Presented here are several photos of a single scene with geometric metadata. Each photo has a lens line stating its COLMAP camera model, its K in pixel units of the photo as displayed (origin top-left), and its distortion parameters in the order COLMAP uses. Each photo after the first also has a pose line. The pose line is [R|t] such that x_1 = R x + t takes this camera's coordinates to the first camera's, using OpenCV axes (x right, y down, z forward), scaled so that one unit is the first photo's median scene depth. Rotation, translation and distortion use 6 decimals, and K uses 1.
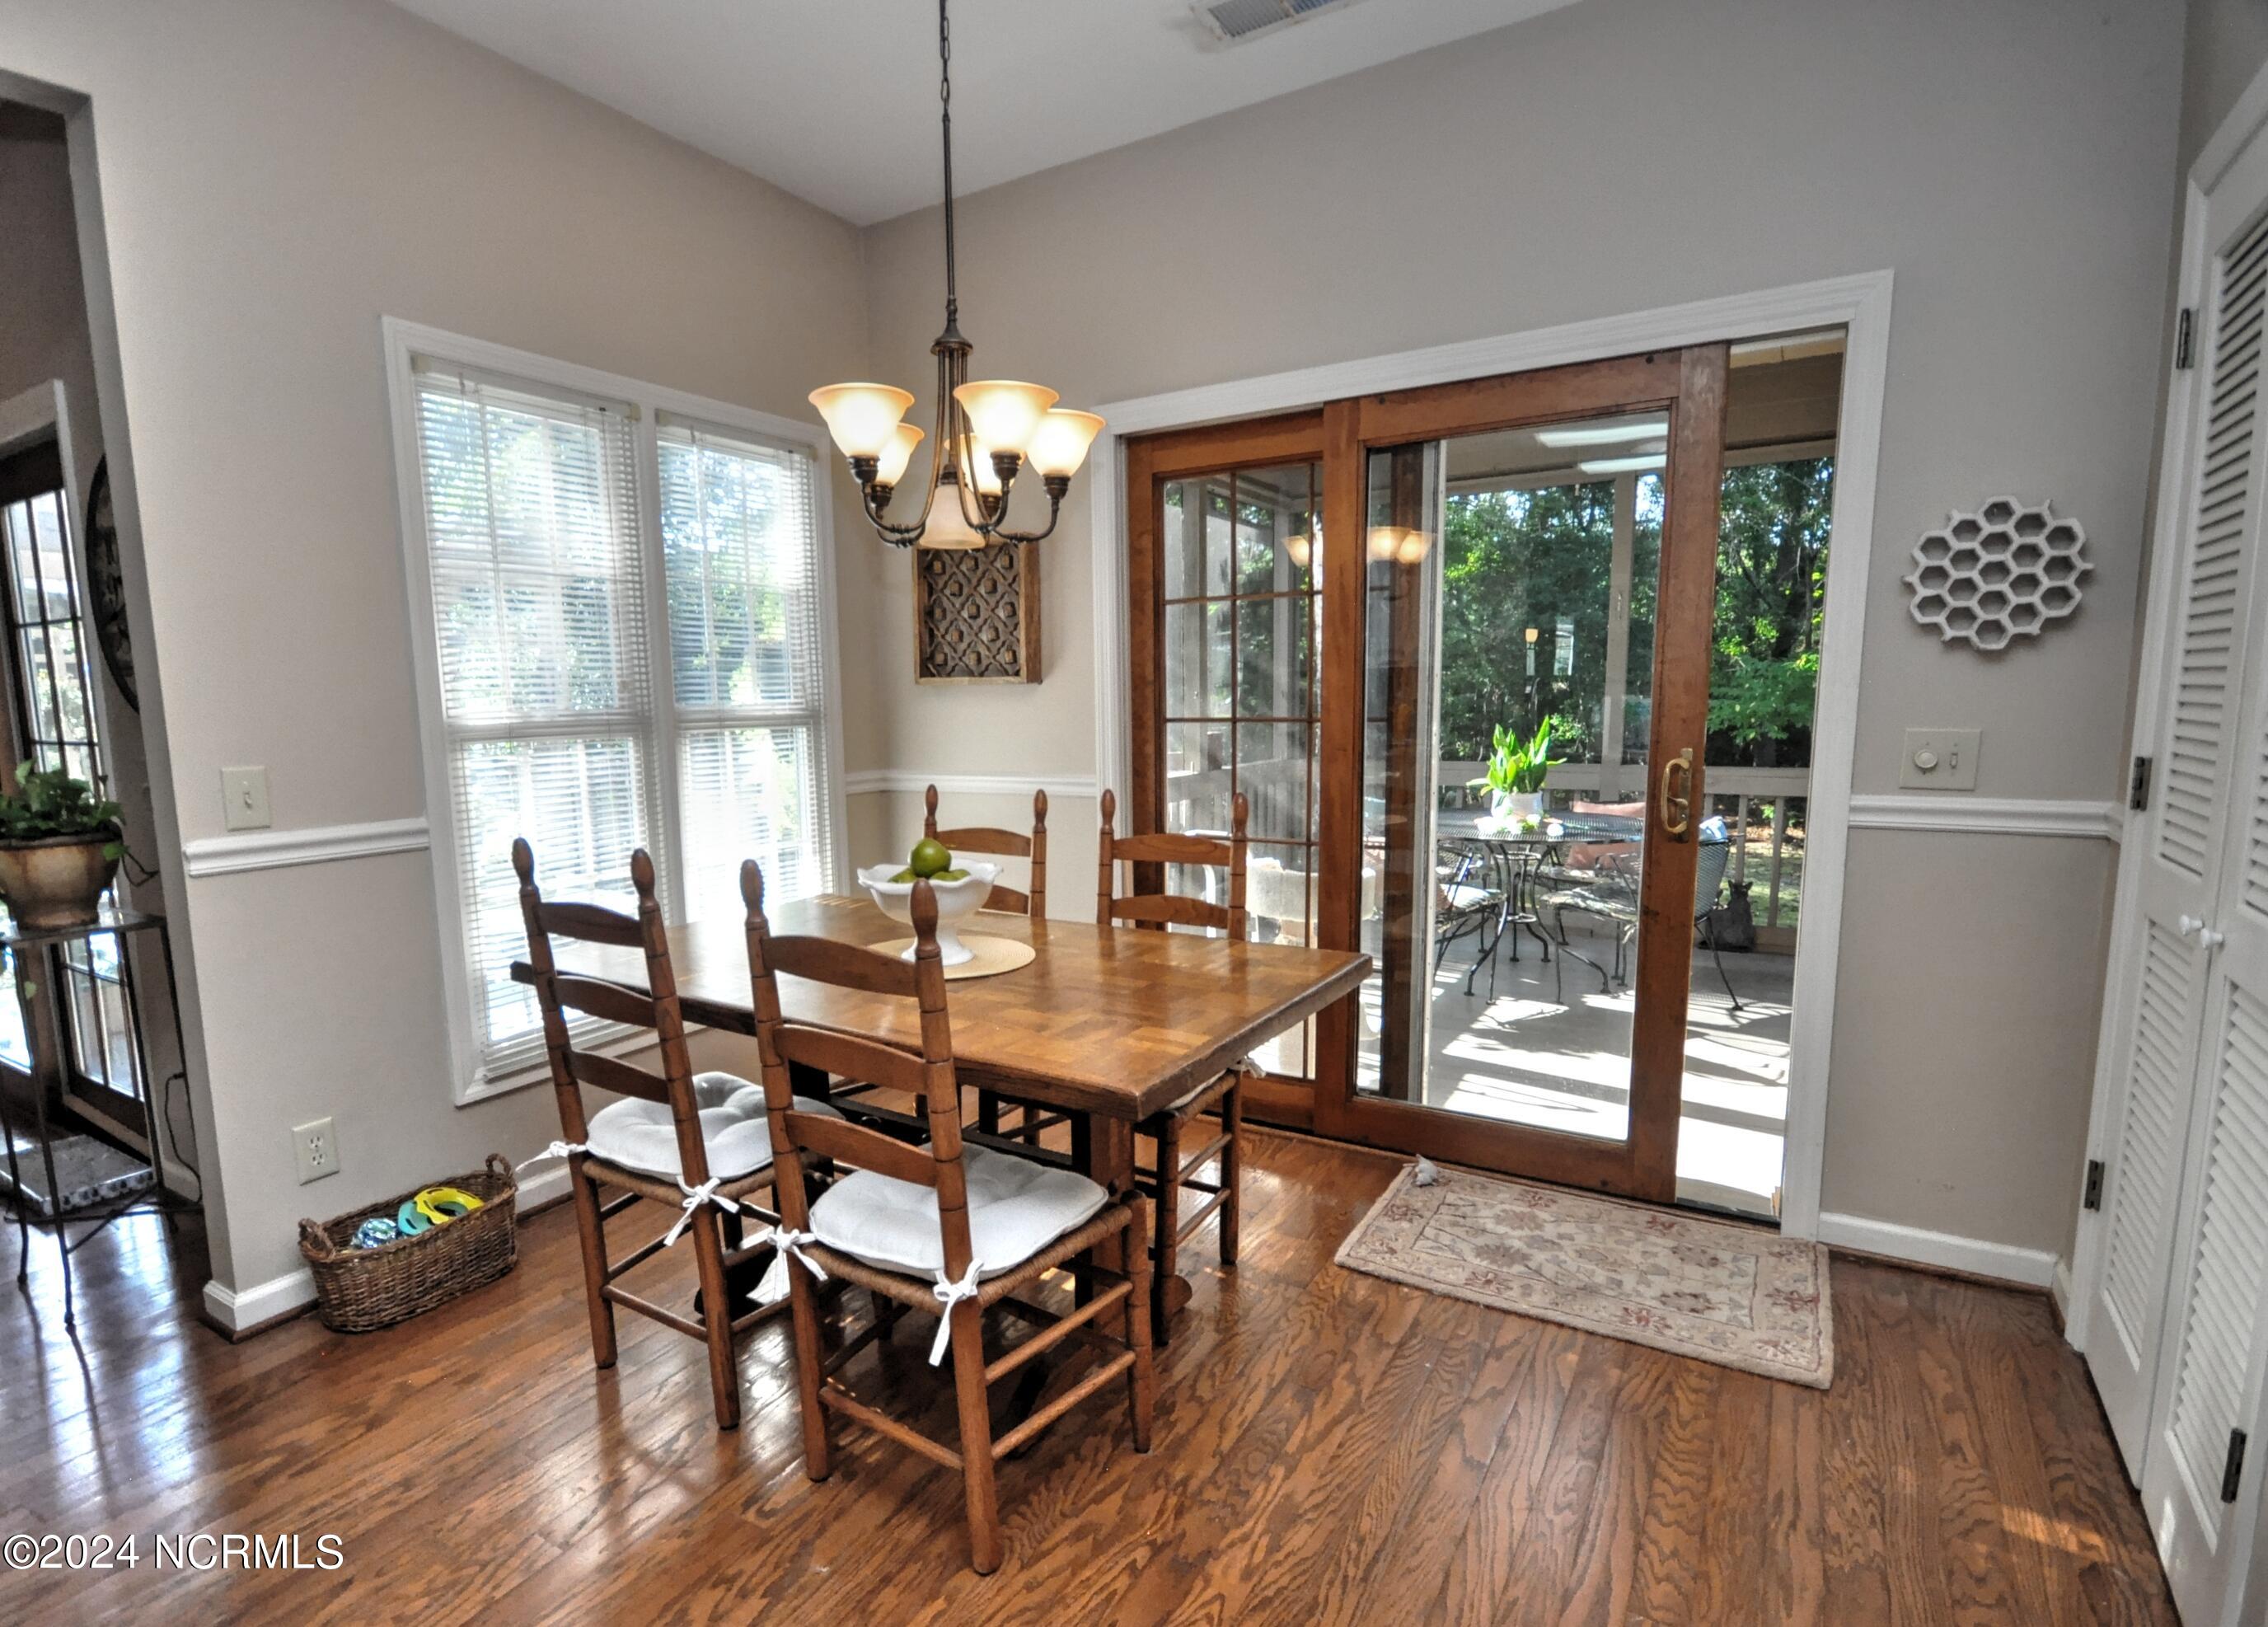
lens RADIAL K [[1150.7, 0, 1075.9], [0, 1150.7, 853.2], [0, 0, 1]] dist [0.012144, -0.001689]
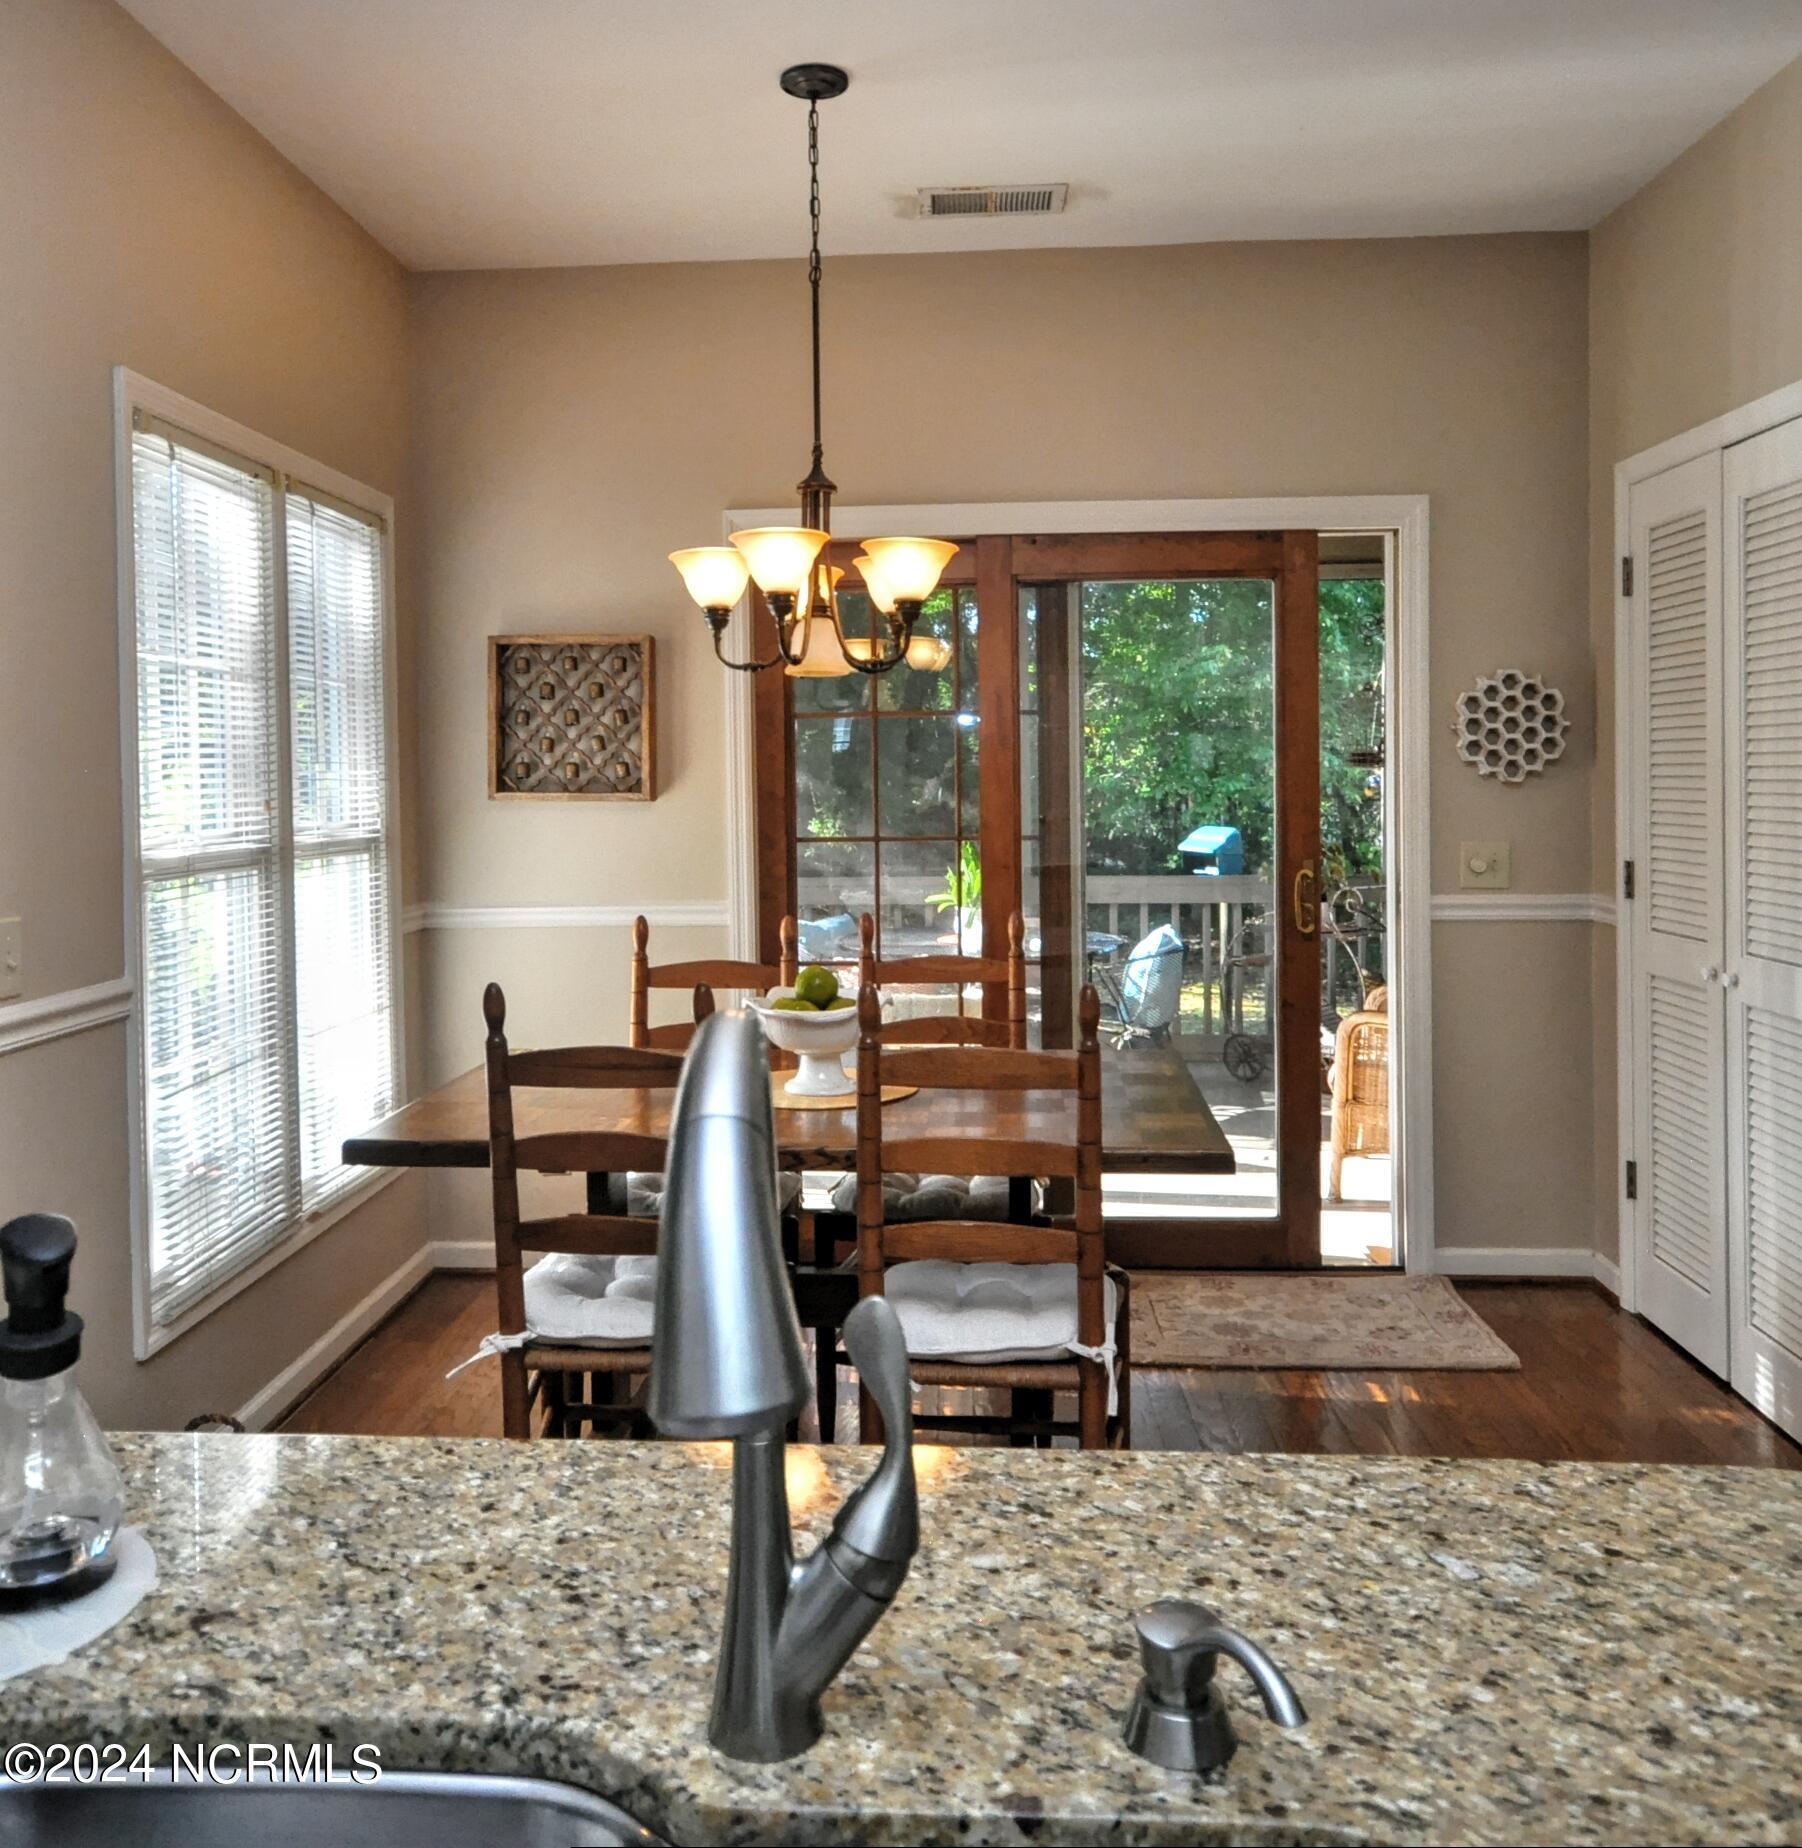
lens RADIAL K [[1572.0, 0, 856.3], [0, 1572.0, 794.8], [0, 0, 1]] dist [0.002939, 0.029888]
pose [[0.876321, 0.002124, 0.481722, -0.705598], [0.063456, 0.990767, -0.119805, 0.006175], [-0.477529, 0.135556, 0.868096, -0.192164]]
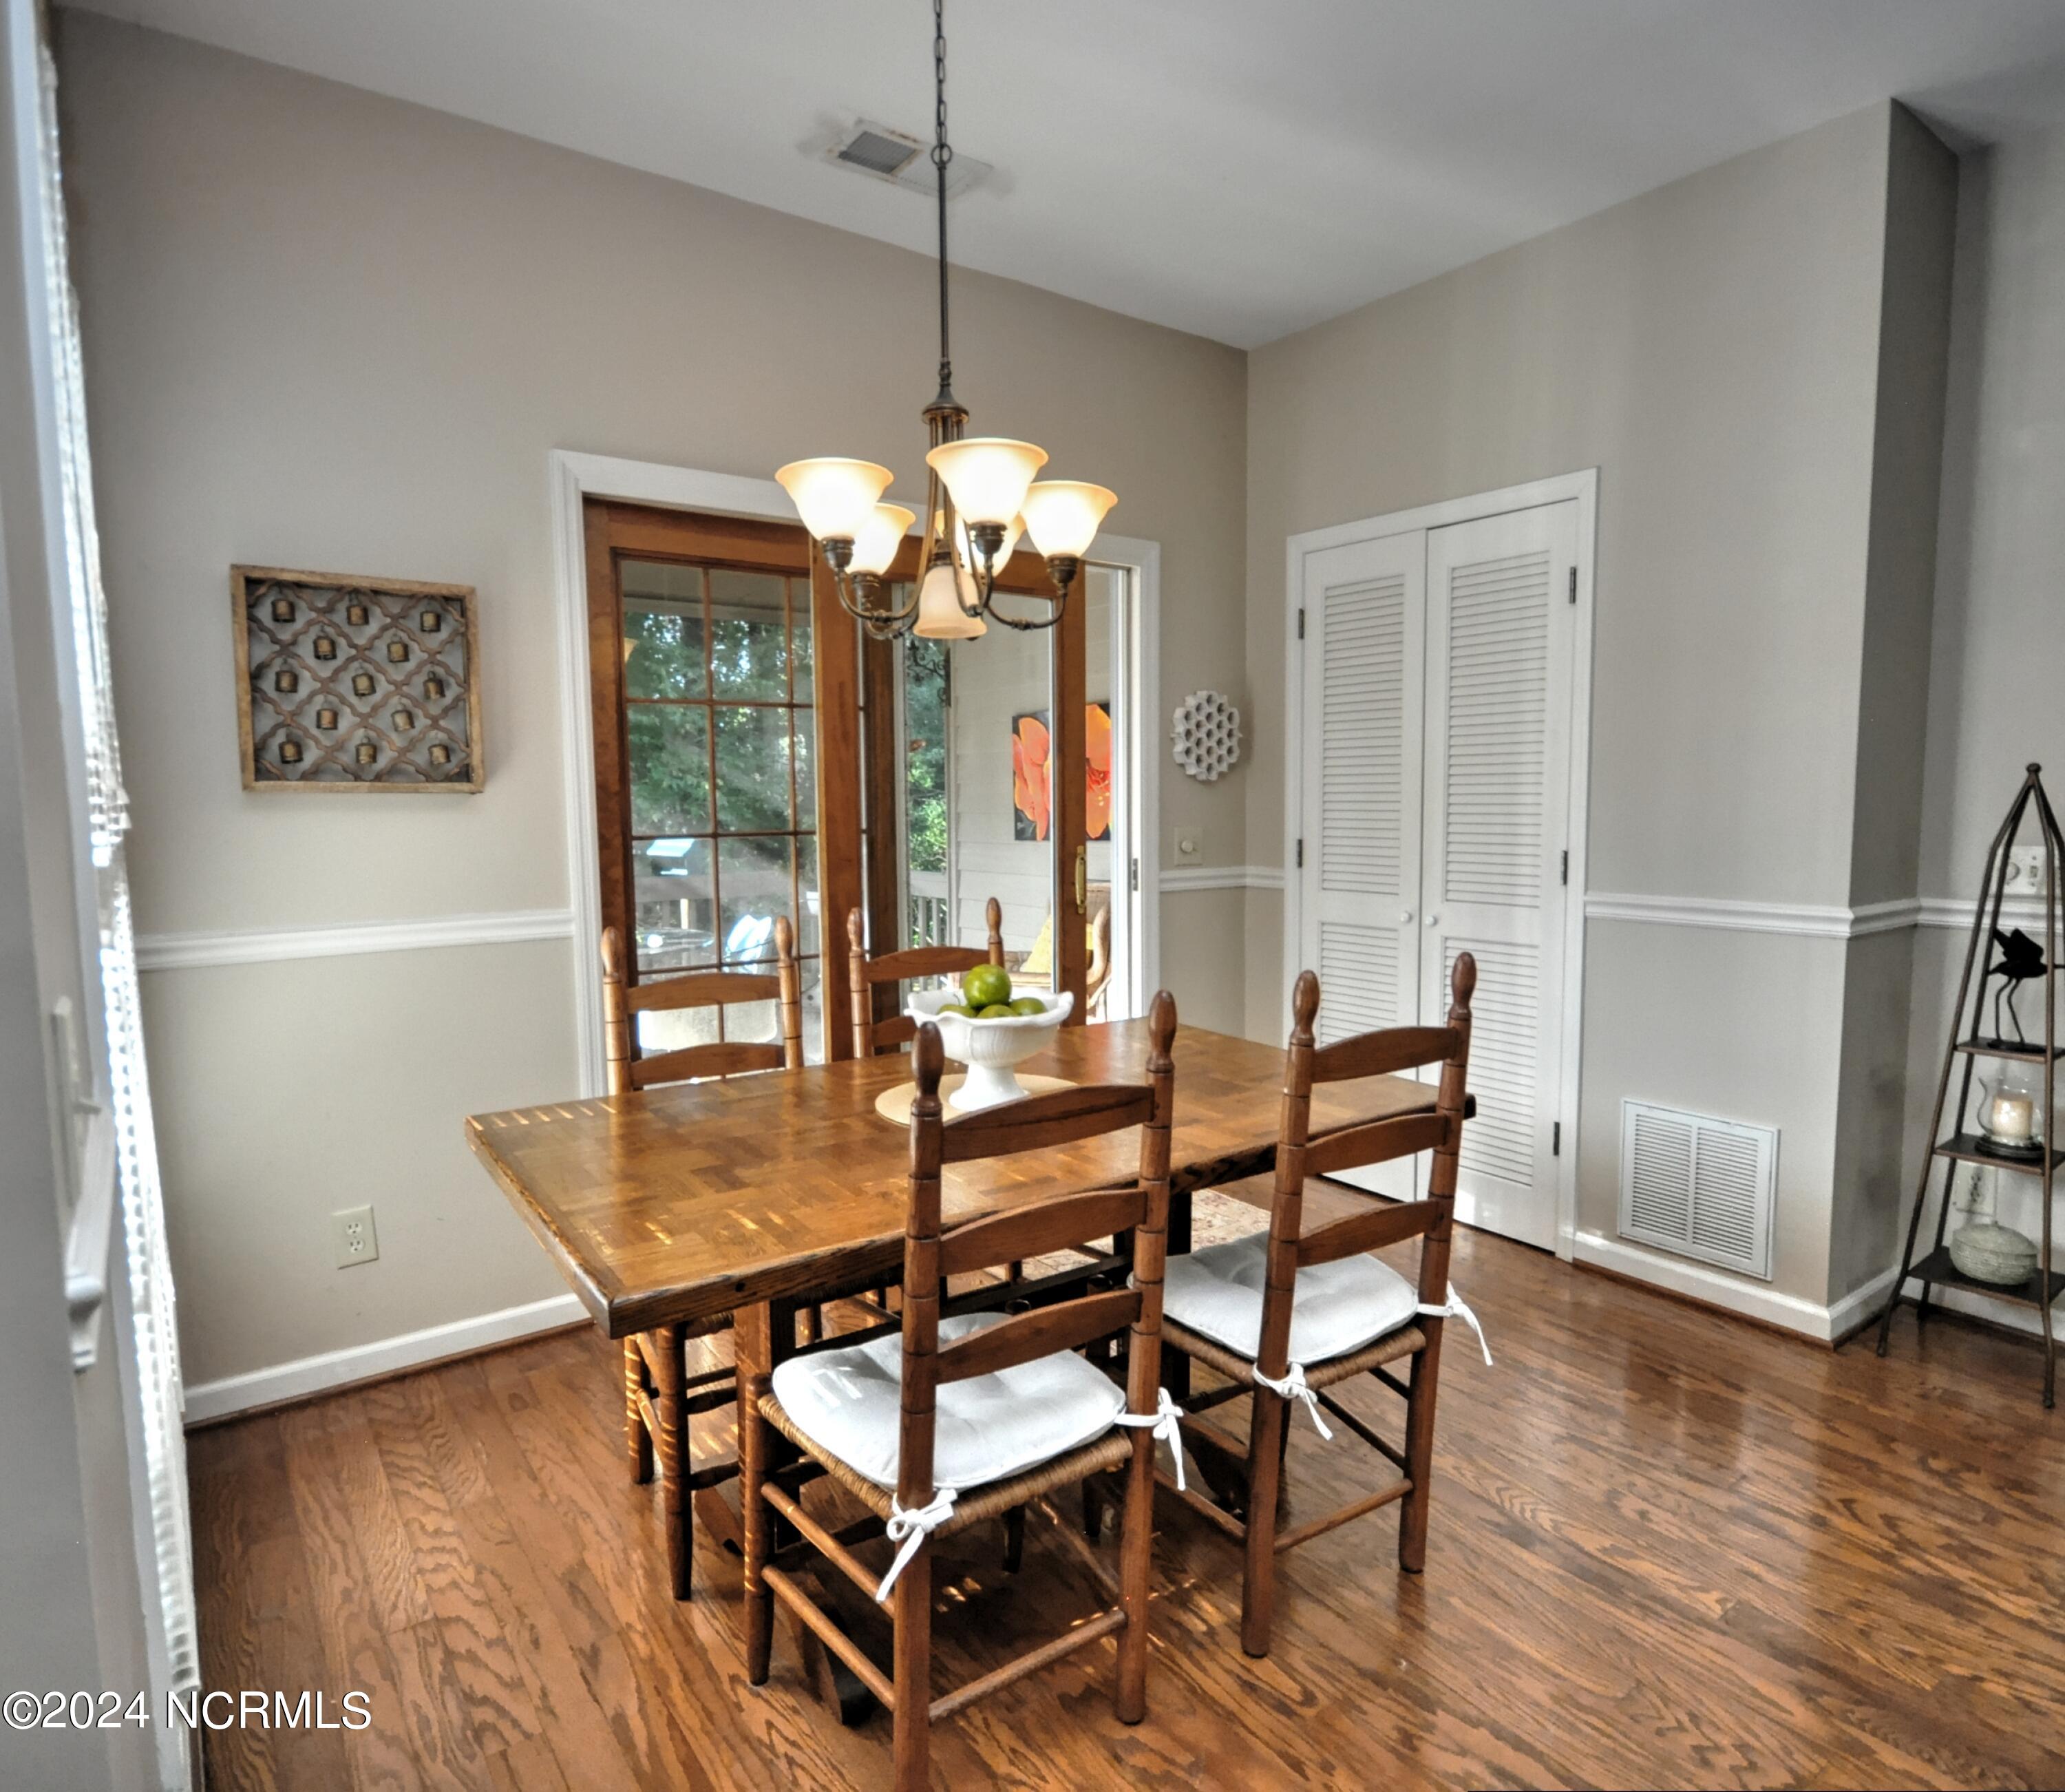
lens RADIAL K [[1199.2, 0, 1035.5], [0, 1199.2, 898.9], [0, 0, 1]] dist [-0.004506, 0.001246]
pose [[0.369282, -0.066987, 0.926900, -0.897795], [0.133083, 0.990930, 0.018593, -0.068388], [-0.919739, 0.116489, 0.374848, 0.576518]]
